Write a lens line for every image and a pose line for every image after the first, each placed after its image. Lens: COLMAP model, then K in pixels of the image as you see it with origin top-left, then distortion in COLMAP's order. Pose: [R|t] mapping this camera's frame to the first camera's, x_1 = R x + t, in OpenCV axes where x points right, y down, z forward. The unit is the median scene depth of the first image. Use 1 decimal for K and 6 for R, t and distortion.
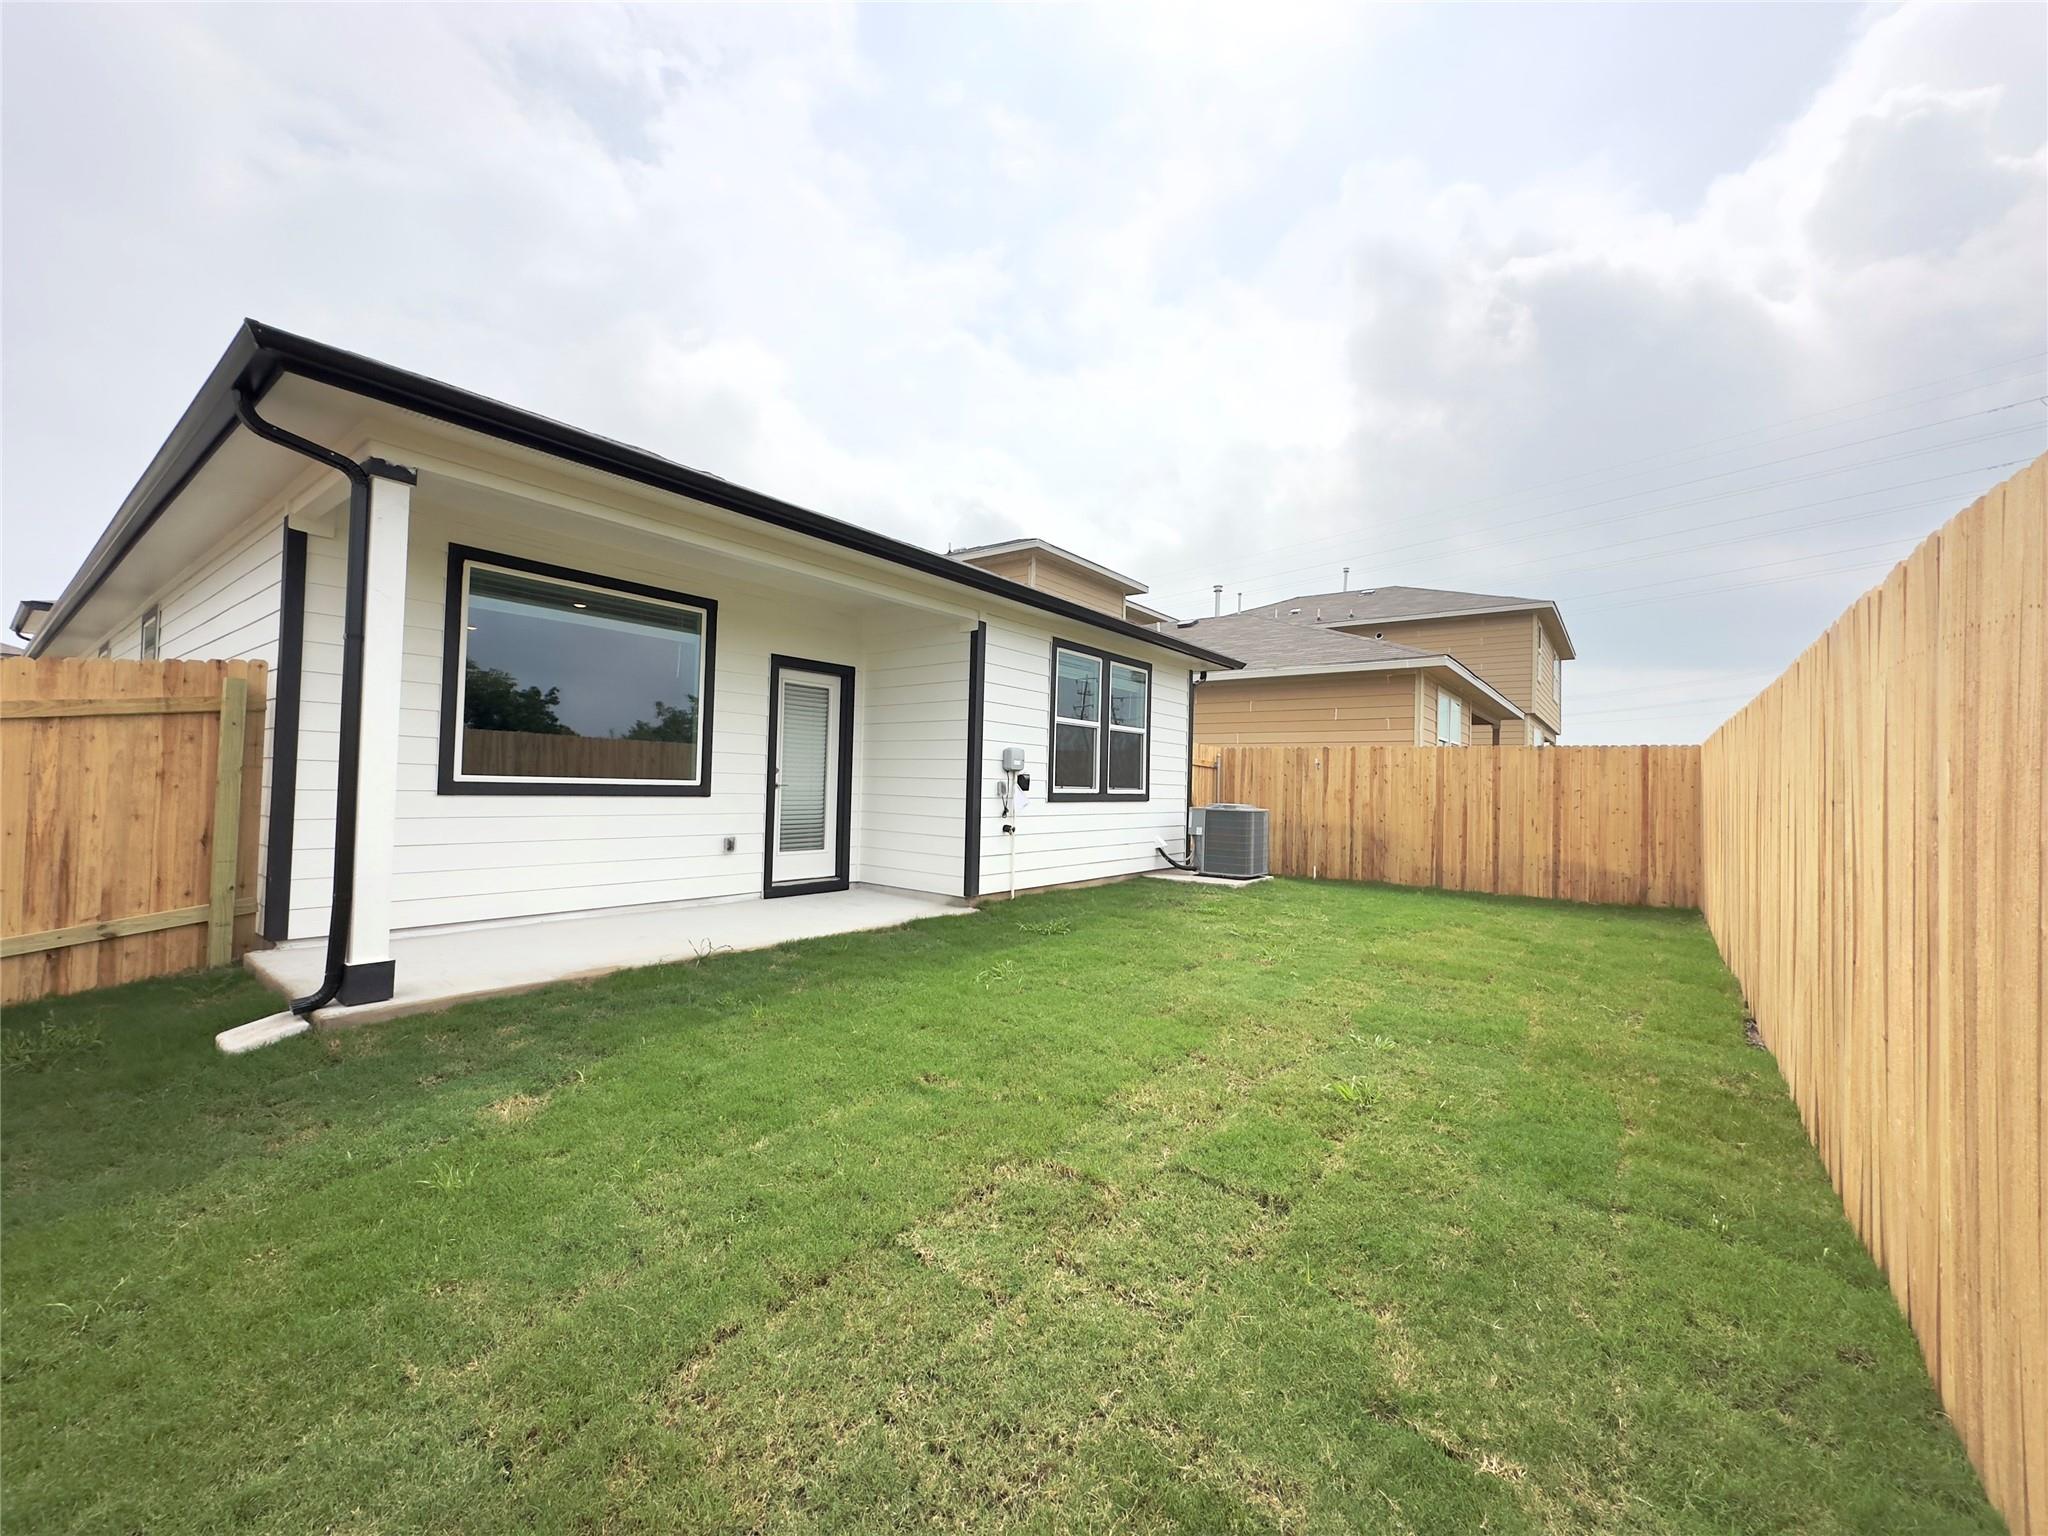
lens RADIAL K [[817.8, 0, 1023.4], [0, 817.8, 766.4], [0, 0, 1]] dist [-0.007488, 0.002125]
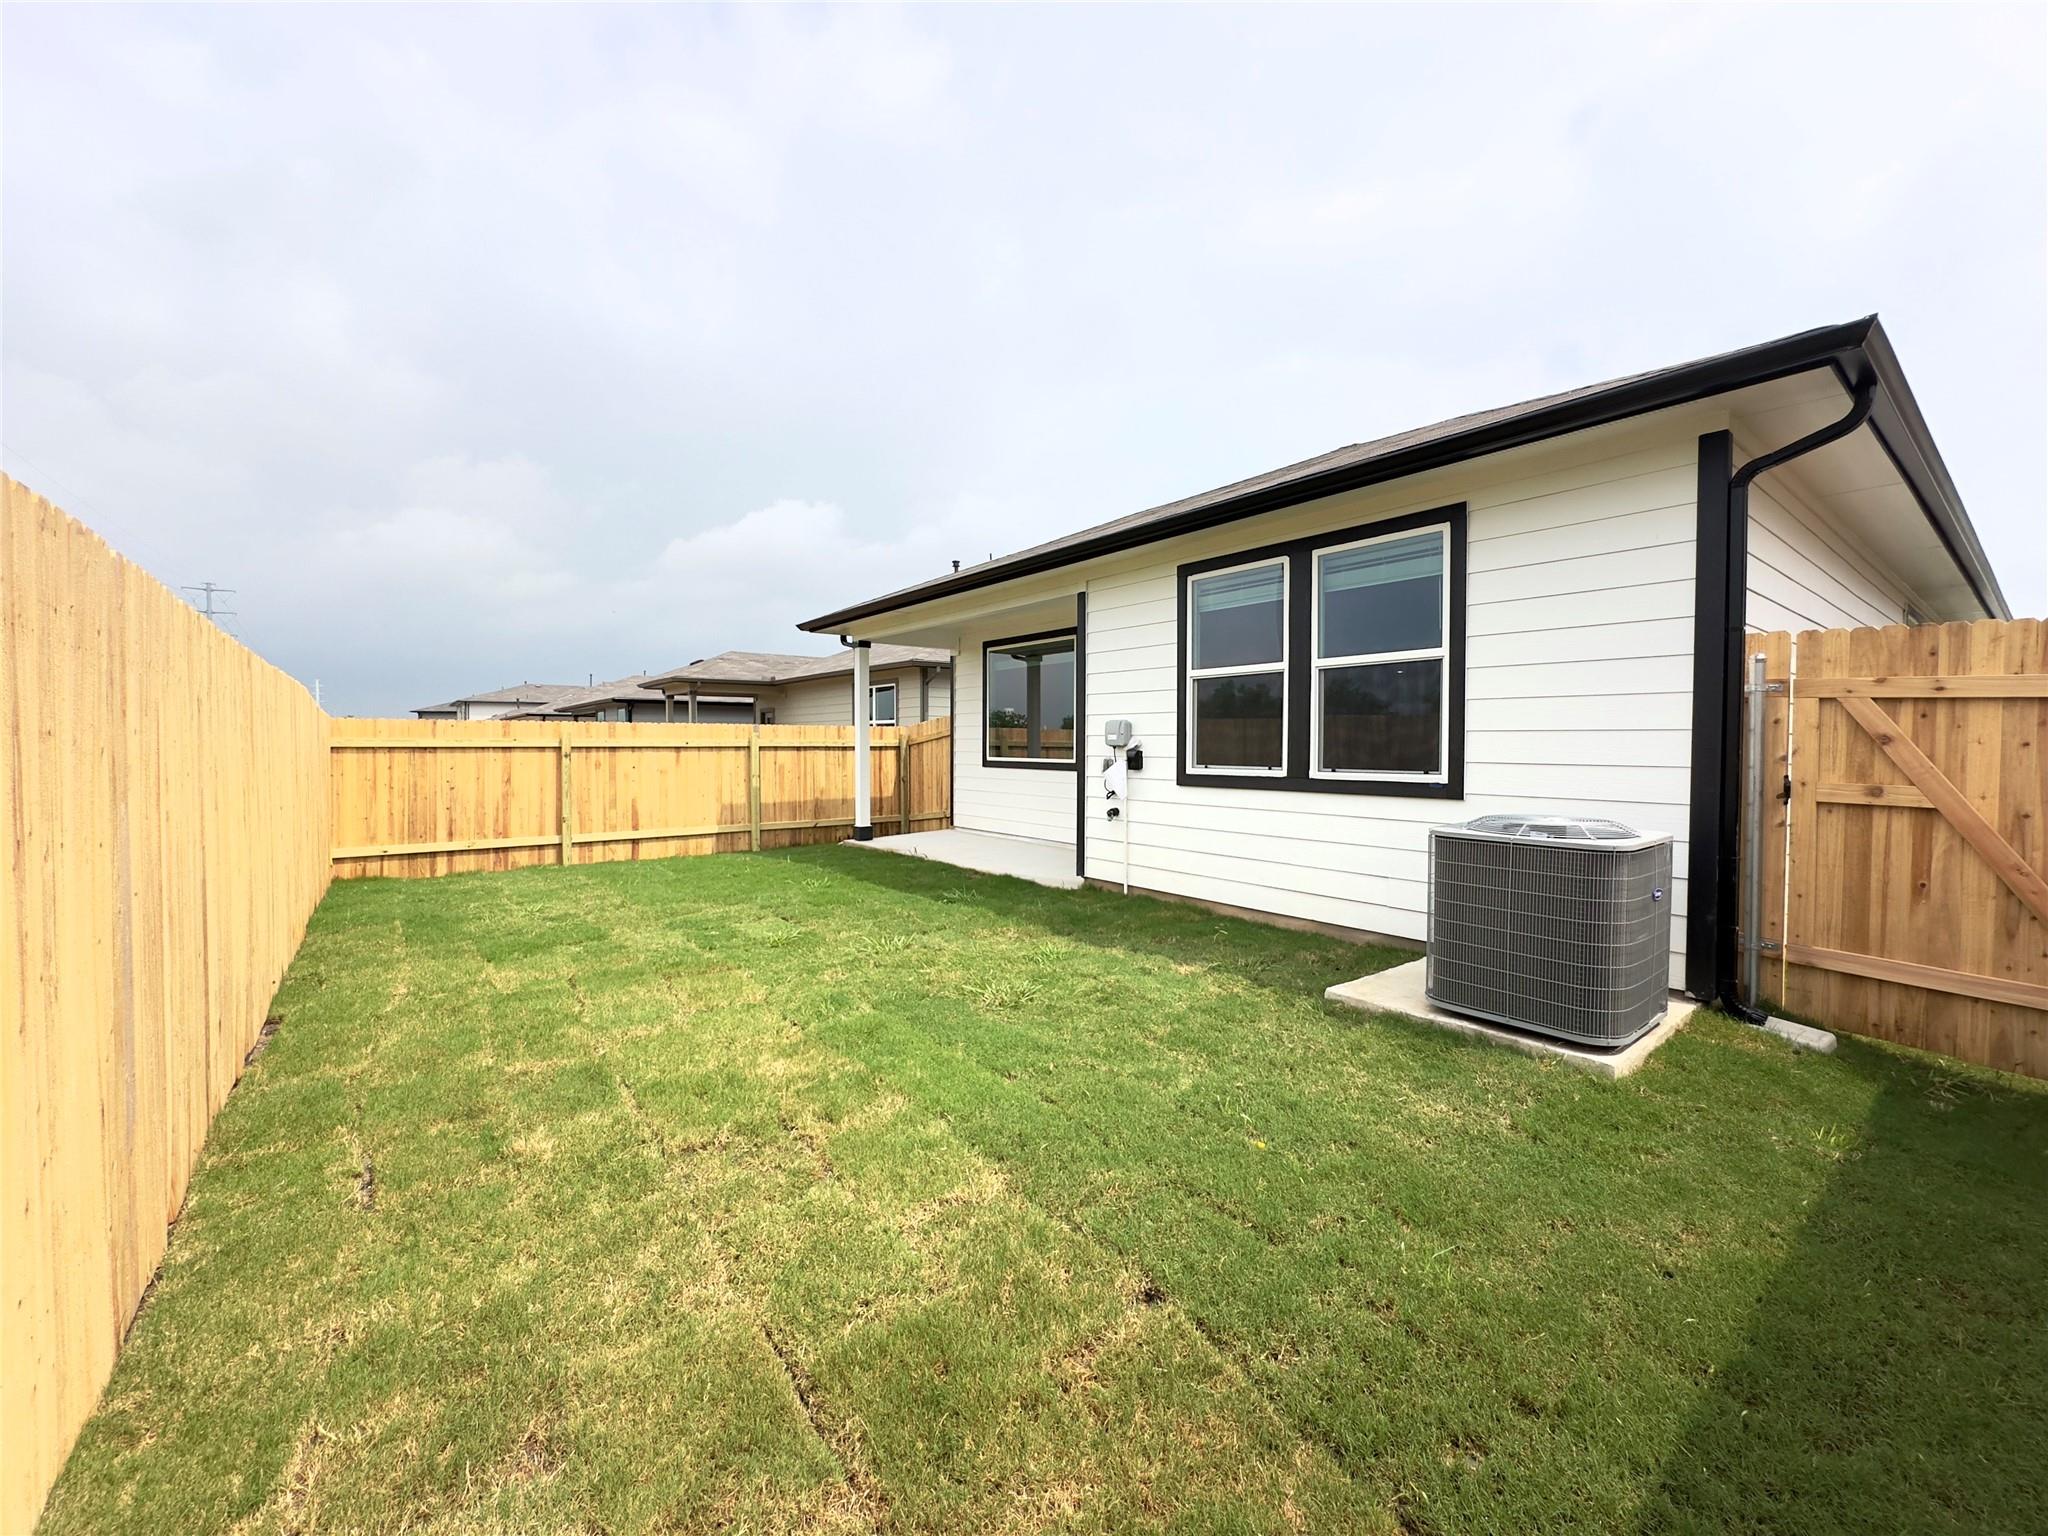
lens RADIAL K [[817.8, 0, 1020.2], [0, 817.8, 760.0], [0, 0, 1]] dist [-0.007488, 0.002125]
pose [[-0.251738, -0.007320, -0.967768, 0.794209], [0.011398, 0.999880, -0.010528, 0.026353], [0.967728, -0.013681, -0.251624, 1.038631]]
